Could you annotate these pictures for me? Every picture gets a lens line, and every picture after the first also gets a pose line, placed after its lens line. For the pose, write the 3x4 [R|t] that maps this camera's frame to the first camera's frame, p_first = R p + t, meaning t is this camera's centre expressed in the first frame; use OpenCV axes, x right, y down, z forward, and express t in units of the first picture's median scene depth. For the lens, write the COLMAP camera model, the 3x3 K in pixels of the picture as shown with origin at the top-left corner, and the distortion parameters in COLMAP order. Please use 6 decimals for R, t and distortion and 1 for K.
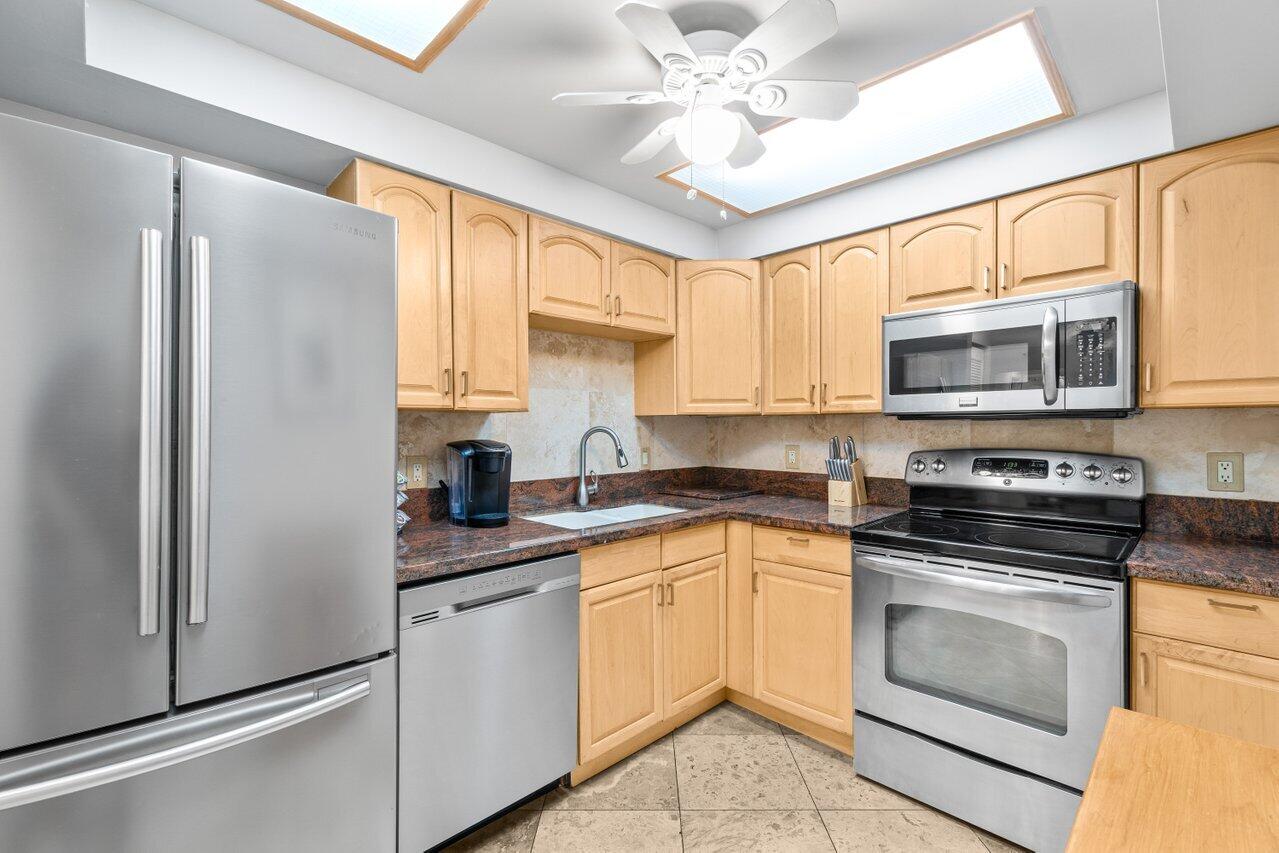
lens RADIAL K [[555.4, 0, 639.2], [0, 555.4, 425.5], [0, 0, 1]] dist [-0.006825, 0.002217]
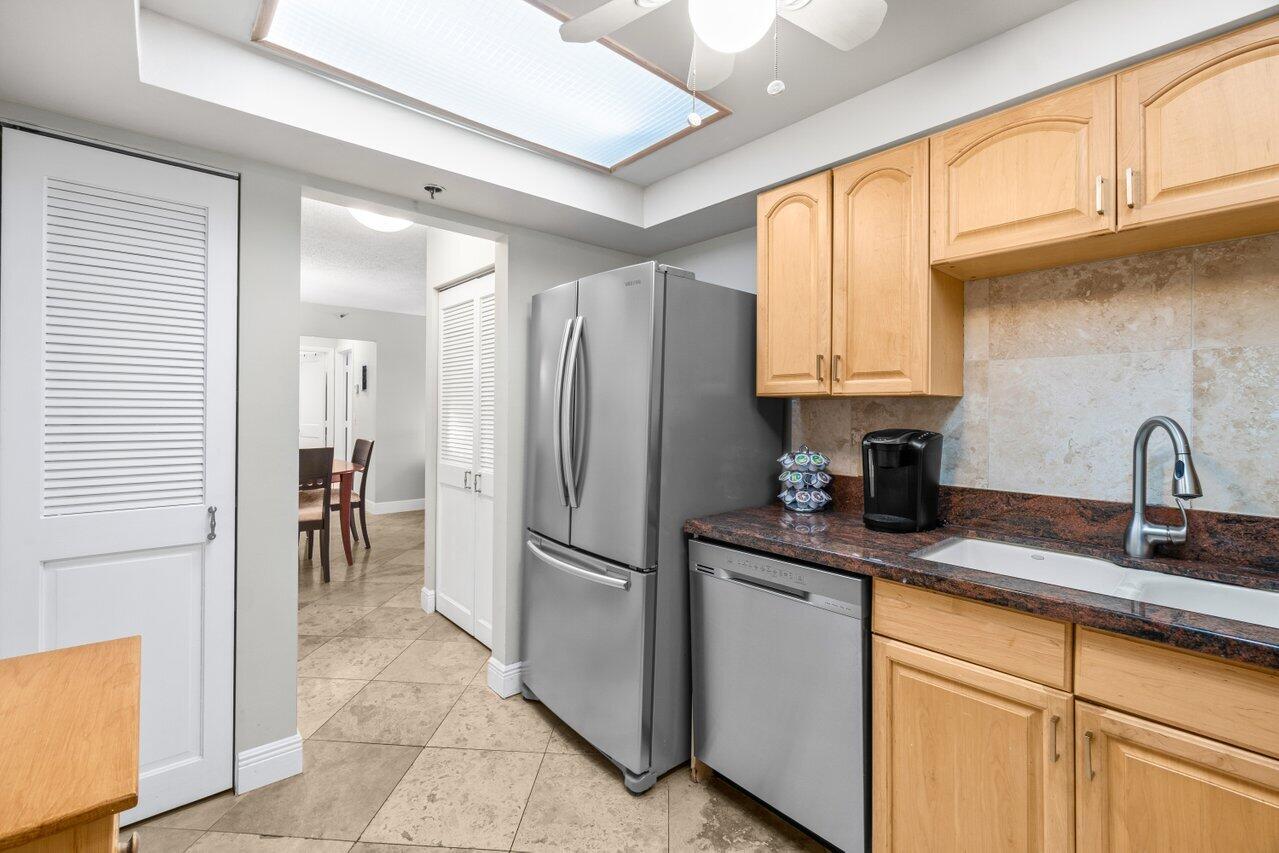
lens RADIAL K [[555.4, 0, 635.9], [0, 555.4, 405.9], [0, 0, 1]] dist [-0.006825, 0.002217]
pose [[-0.053832, -0.007275, -0.998524, 0.578022], [-0.006926, 0.999952, -0.006912, -0.001124], [0.998526, 0.006544, -0.053879, 0.629252]]
